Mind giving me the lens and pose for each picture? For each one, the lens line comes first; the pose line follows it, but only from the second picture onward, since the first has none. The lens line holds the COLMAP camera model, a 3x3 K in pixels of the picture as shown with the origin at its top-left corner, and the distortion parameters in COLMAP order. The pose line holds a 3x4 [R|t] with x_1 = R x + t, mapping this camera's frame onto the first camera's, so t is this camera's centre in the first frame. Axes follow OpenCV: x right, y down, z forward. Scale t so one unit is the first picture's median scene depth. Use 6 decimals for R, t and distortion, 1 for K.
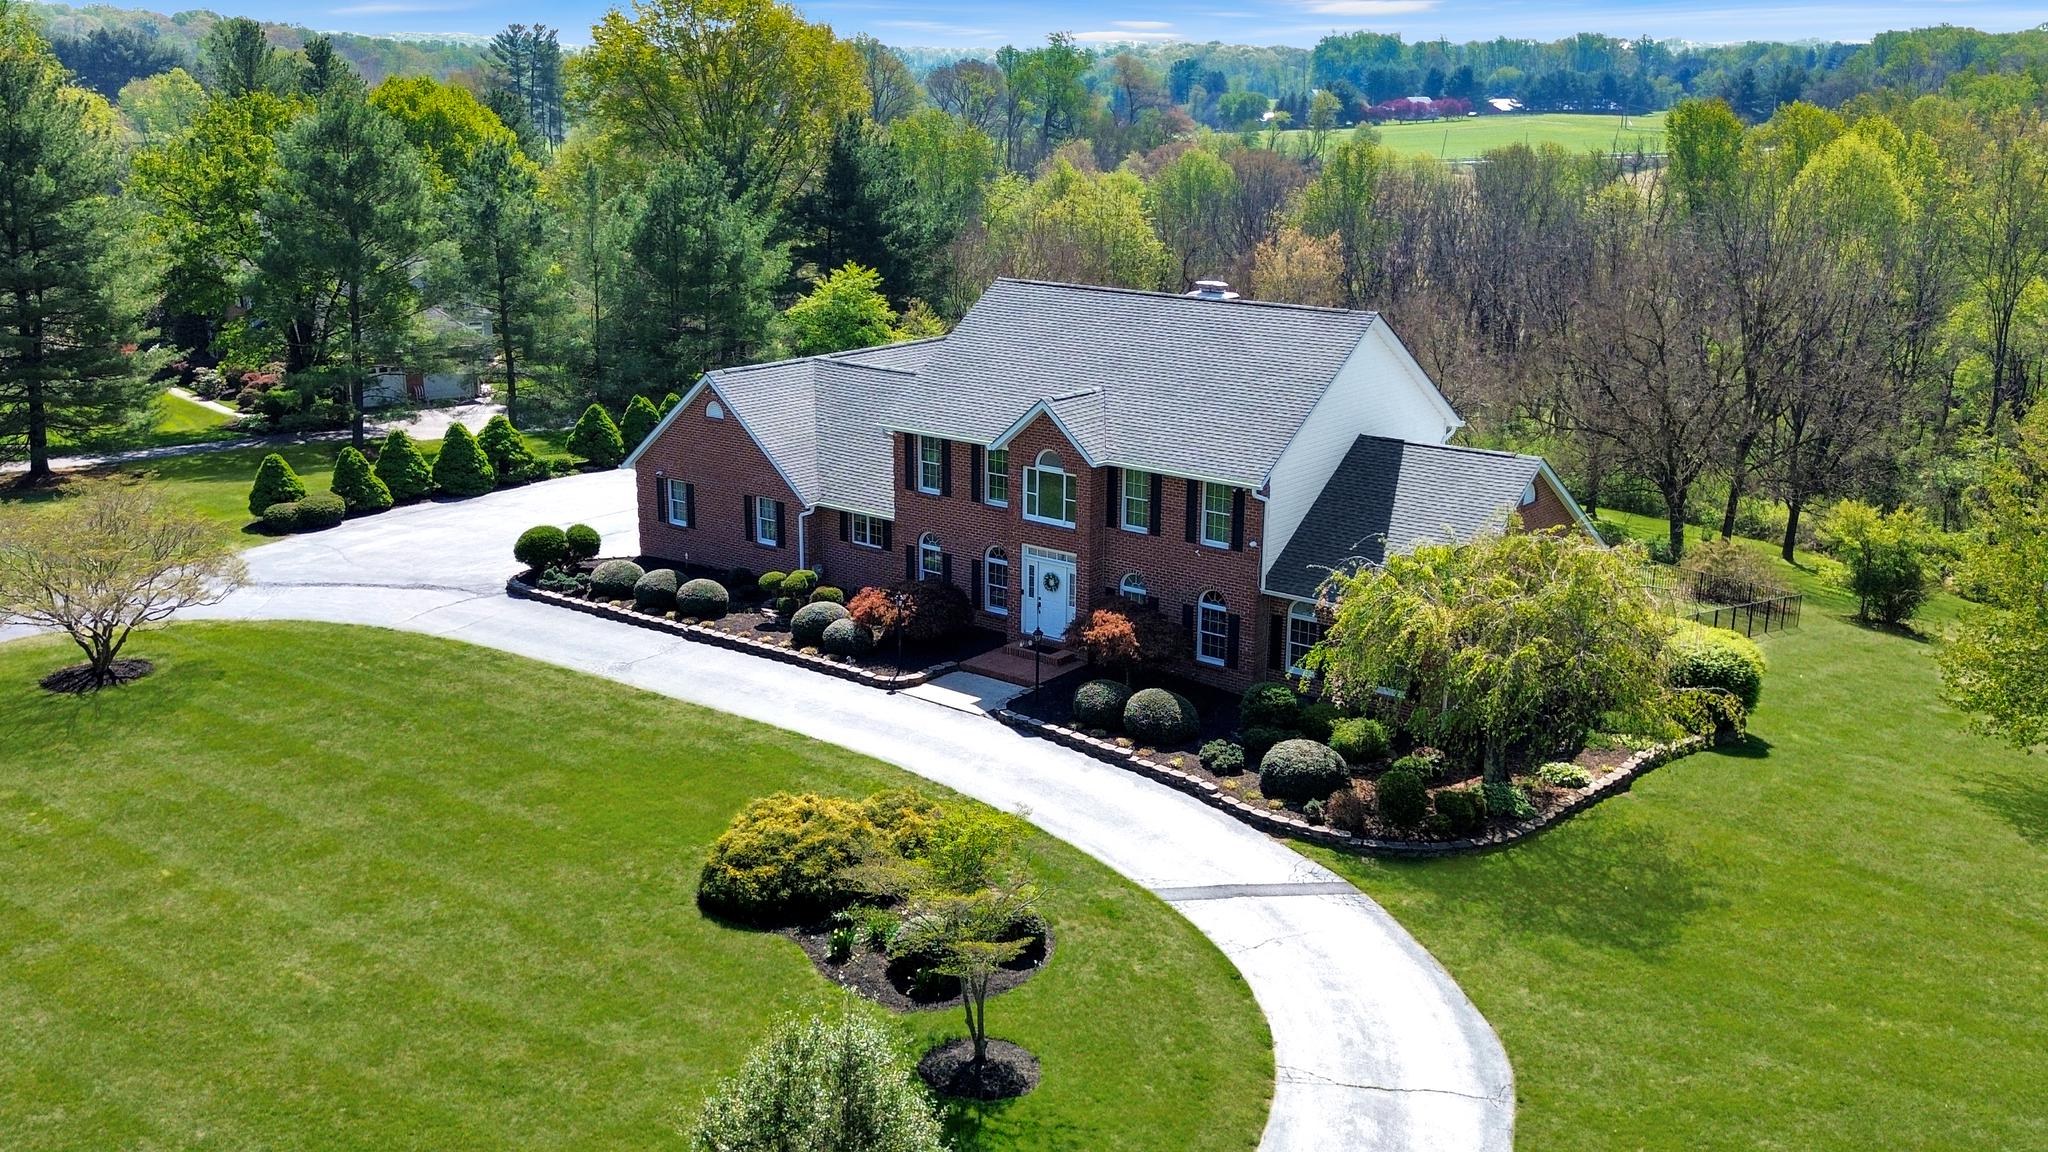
lens RADIAL K [[1893.2, 0, 1024.0], [0, 1893.2, 576.0], [0, 0, 1]] dist [0.070500, -0.000460]
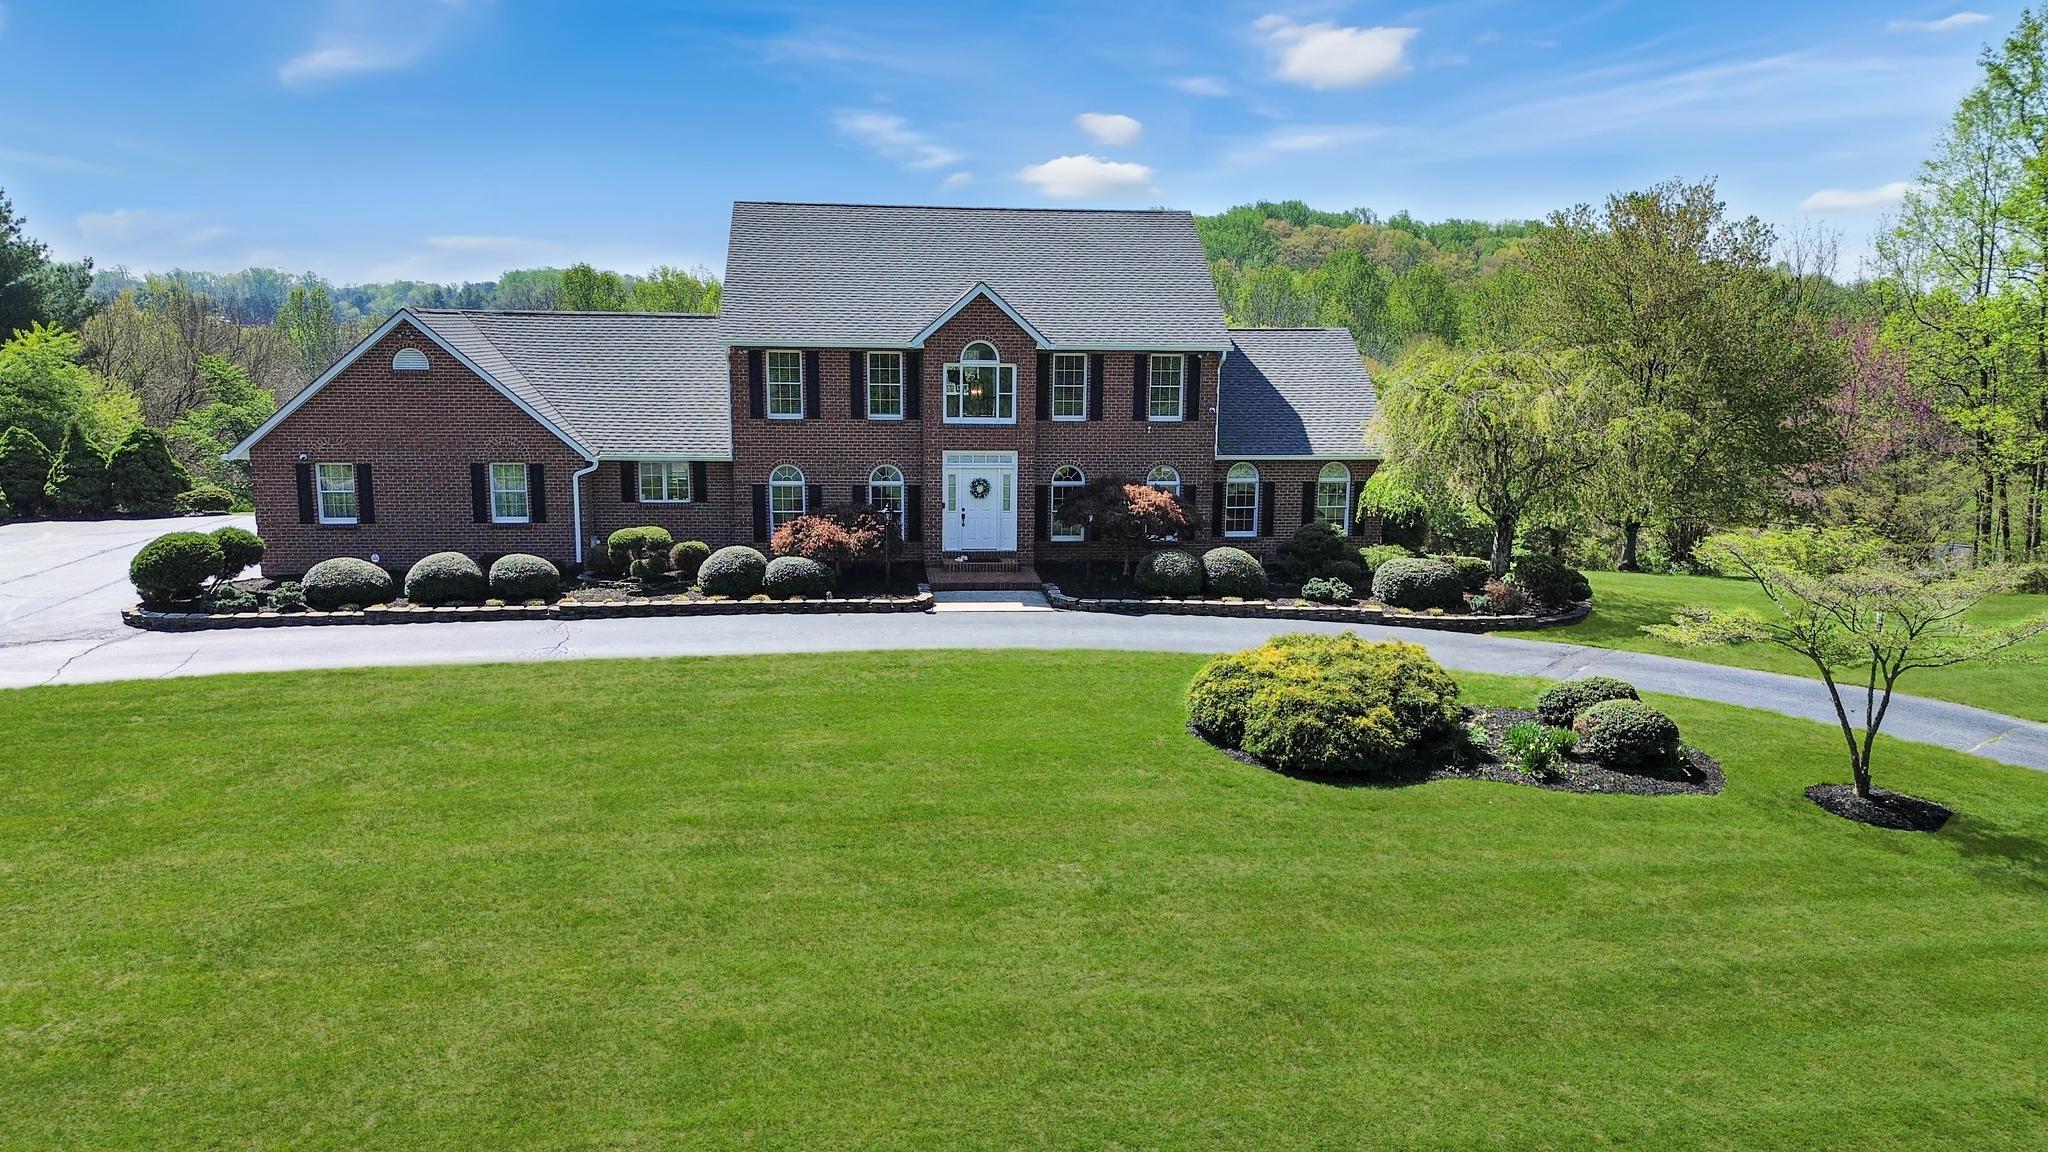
lens RADIAL K [[1468.7, 0, 1024.0], [0, 1468.7, 576.0], [0, 0, 1]] dist [0.040677, -0.001763]
pose [[0.716419, -0.118503, 0.687533, -0.464930], [0.175778, 0.984337, -0.013503, 0.058316], [-0.675164, 0.130527, 0.726028, 0.461627]]
